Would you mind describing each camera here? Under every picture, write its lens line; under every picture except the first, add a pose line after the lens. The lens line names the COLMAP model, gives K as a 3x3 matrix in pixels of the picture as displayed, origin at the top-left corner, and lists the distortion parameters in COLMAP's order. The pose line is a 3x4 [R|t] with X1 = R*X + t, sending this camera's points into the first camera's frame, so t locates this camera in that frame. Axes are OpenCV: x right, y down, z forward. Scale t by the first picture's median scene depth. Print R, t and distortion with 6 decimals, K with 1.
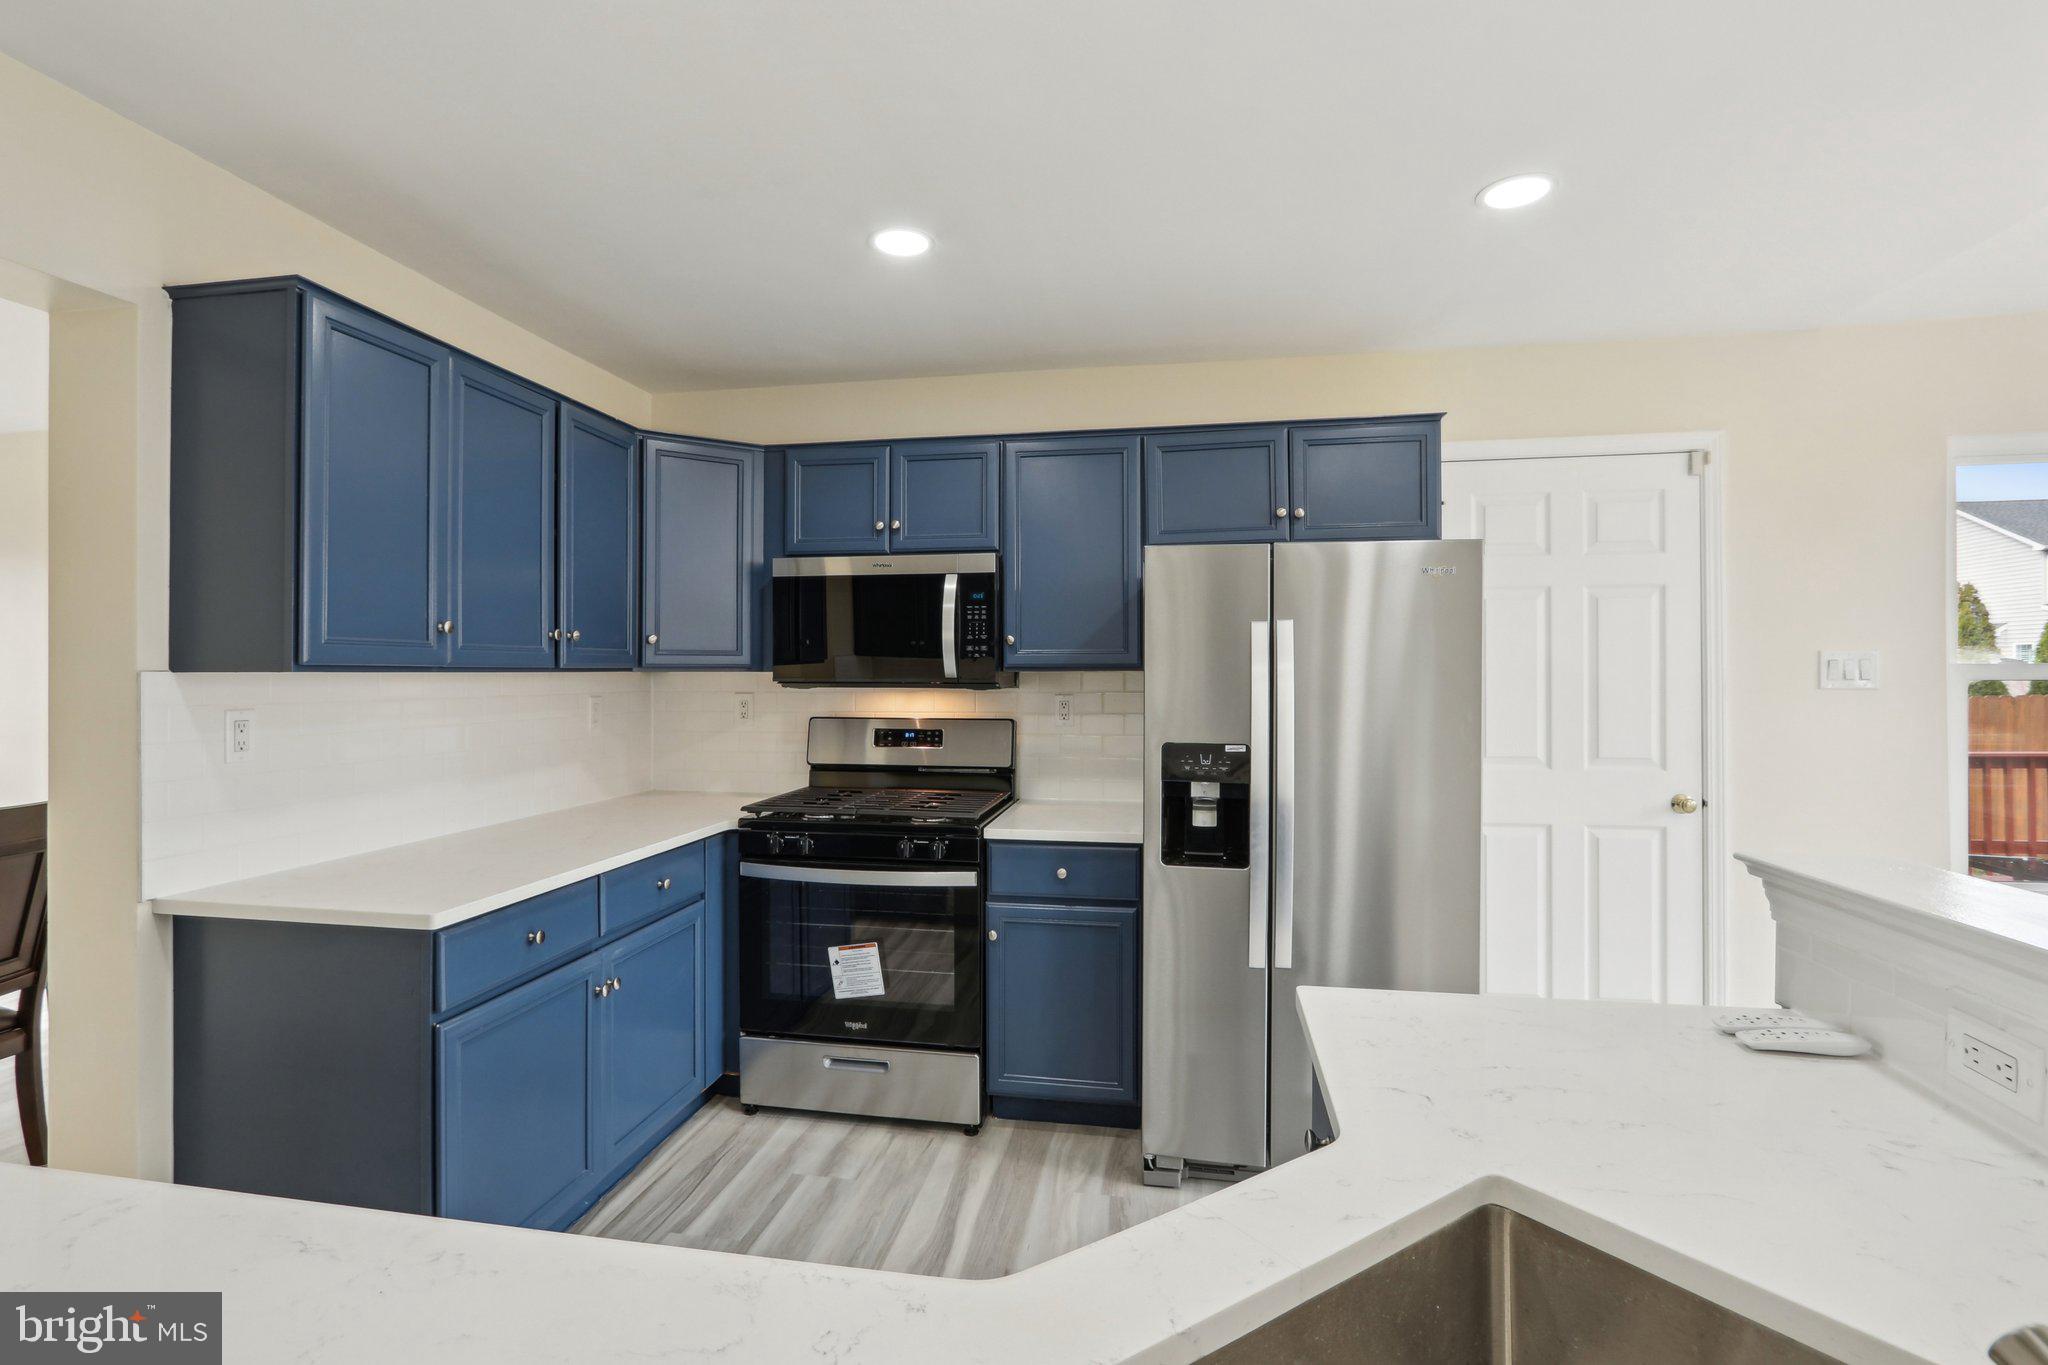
lens RADIAL K [[950.5, 0, 1014.5], [0, 950.5, 675.2], [0, 0, 1]] dist [-0.013493, 0.002456]
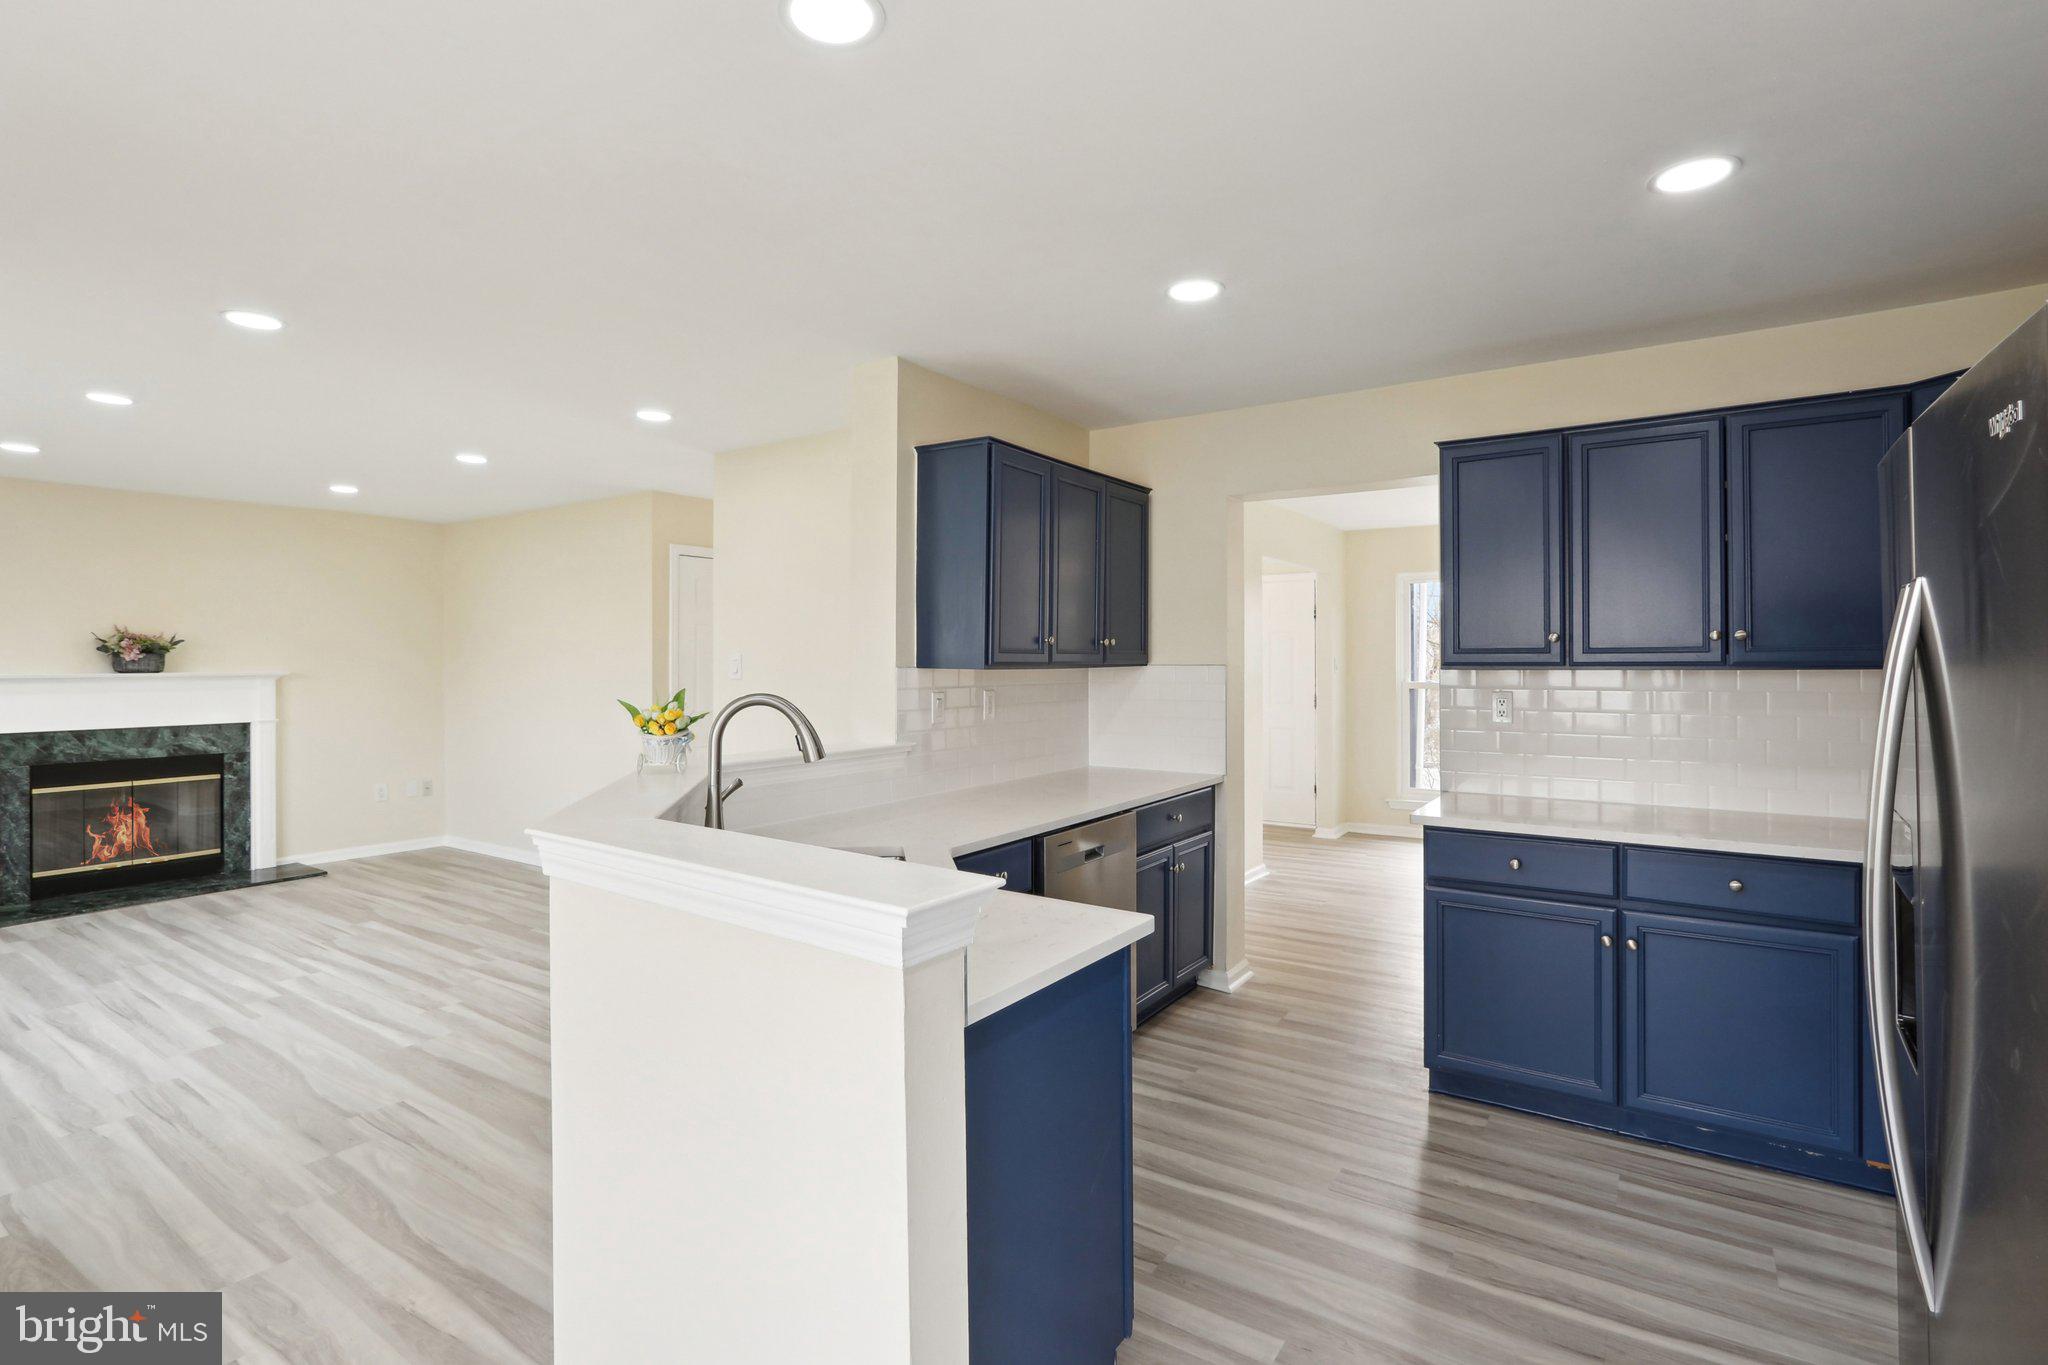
lens RADIAL K [[950.5, 0, 996.5], [0, 950.5, 670.8], [0, 0, 1]] dist [-0.013493, 0.002456]
pose [[-0.420767, 0.004990, -0.907155, 0.757115], [0.006026, 0.999978, 0.002706, -0.010072], [0.907149, -0.004328, -0.420788, 0.640980]]
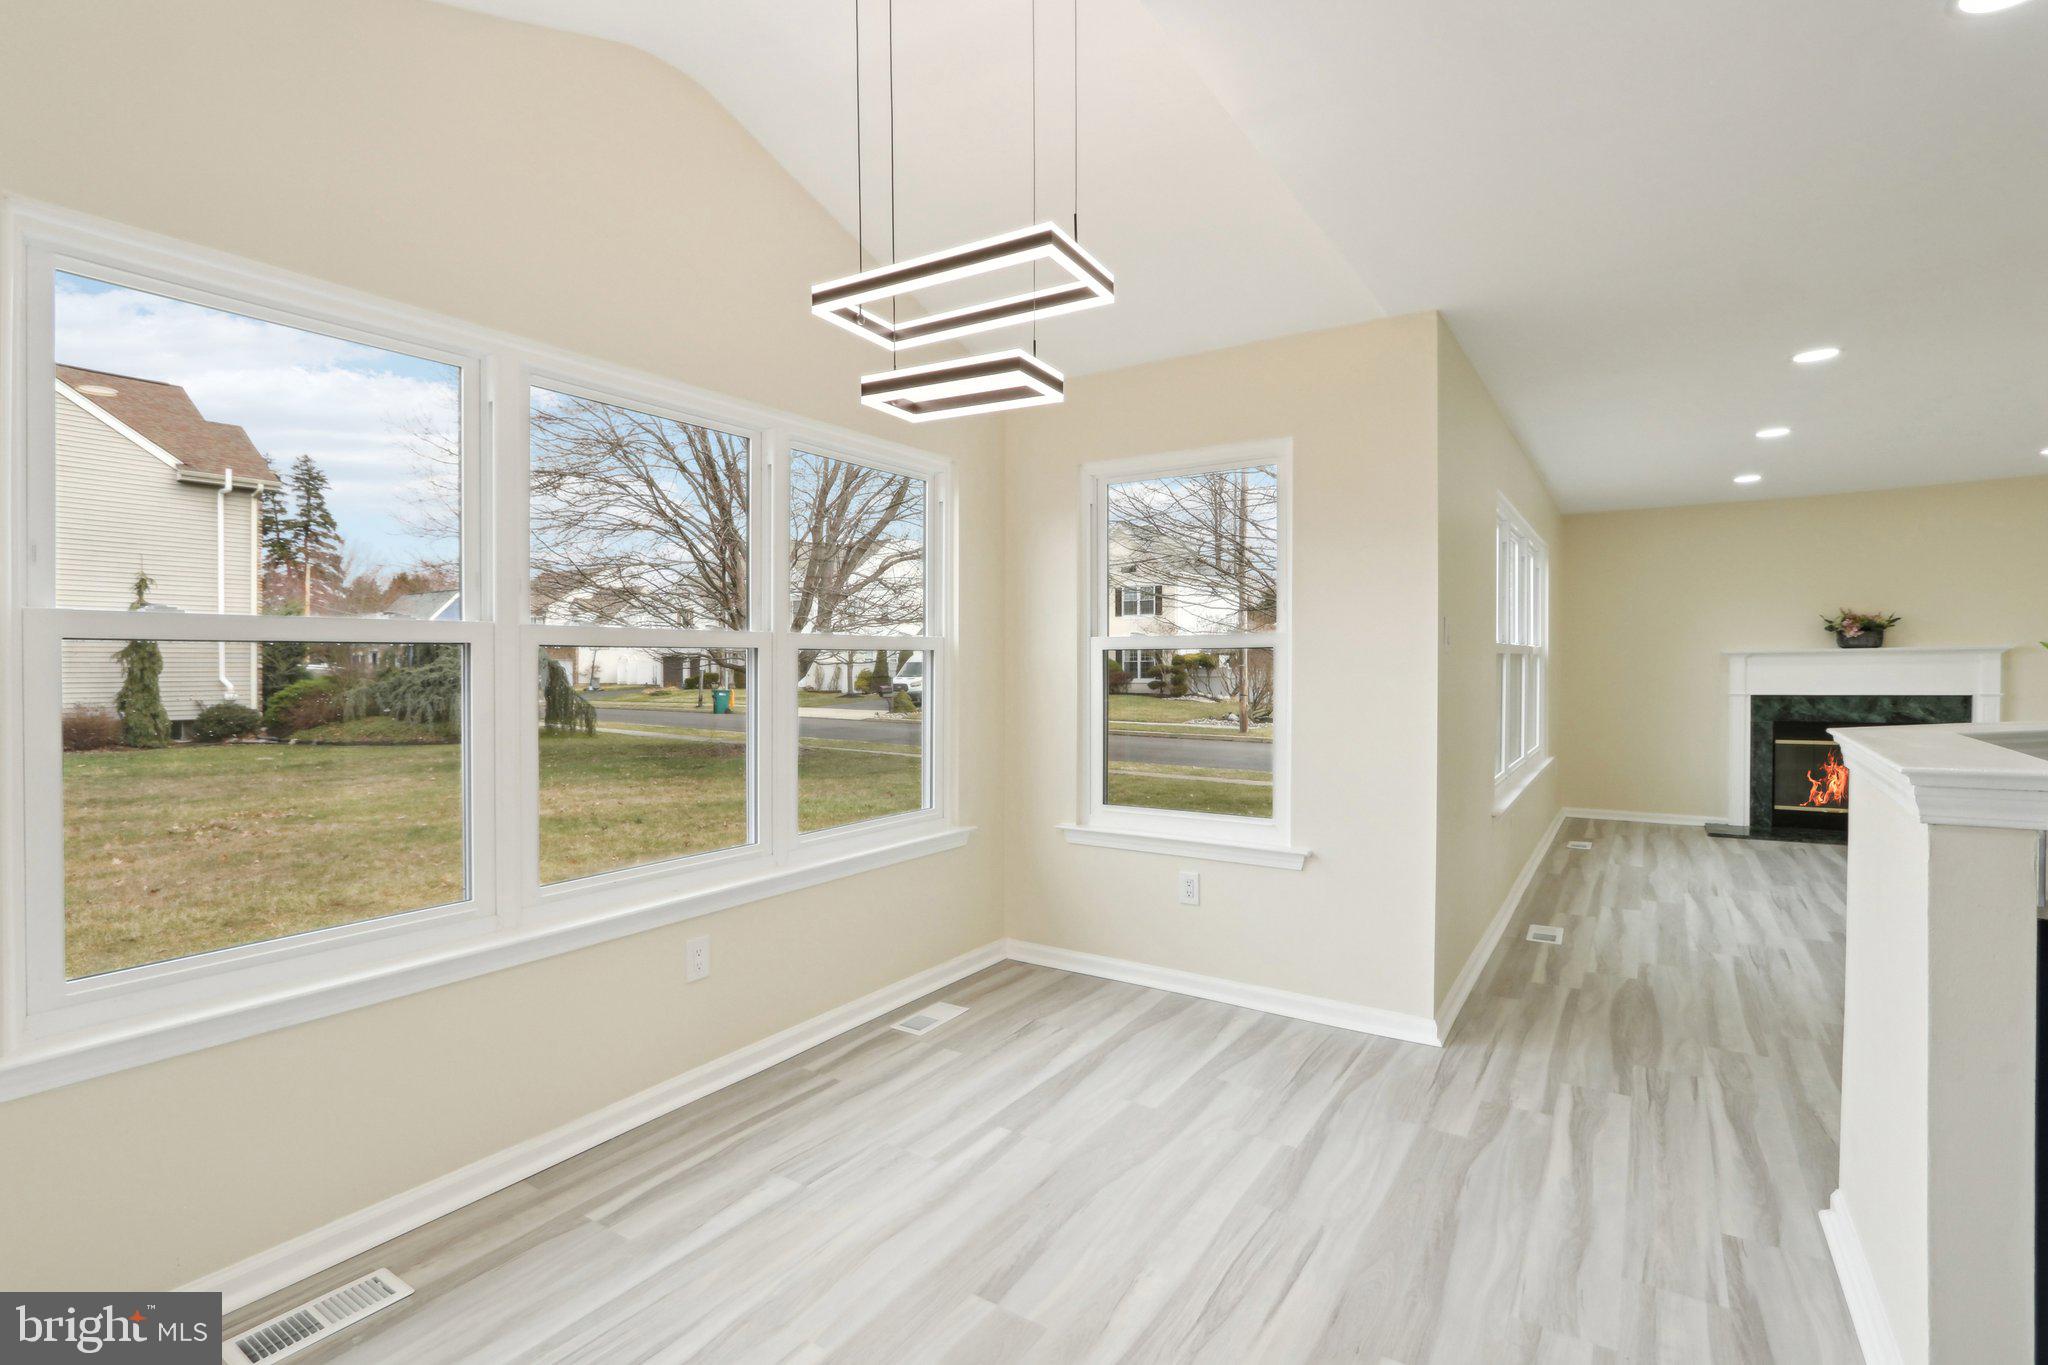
lens RADIAL K [[950.5, 0, 1007.4], [0, 950.5, 672.8], [0, 0, 1]] dist [-0.013493, 0.002456]
pose [[-0.909468, 0.004427, 0.415751, 0.644326], [0.006821, 0.999968, 0.004273, 0.026154], [-0.415719, 0.006722, -0.909468, 1.100746]]
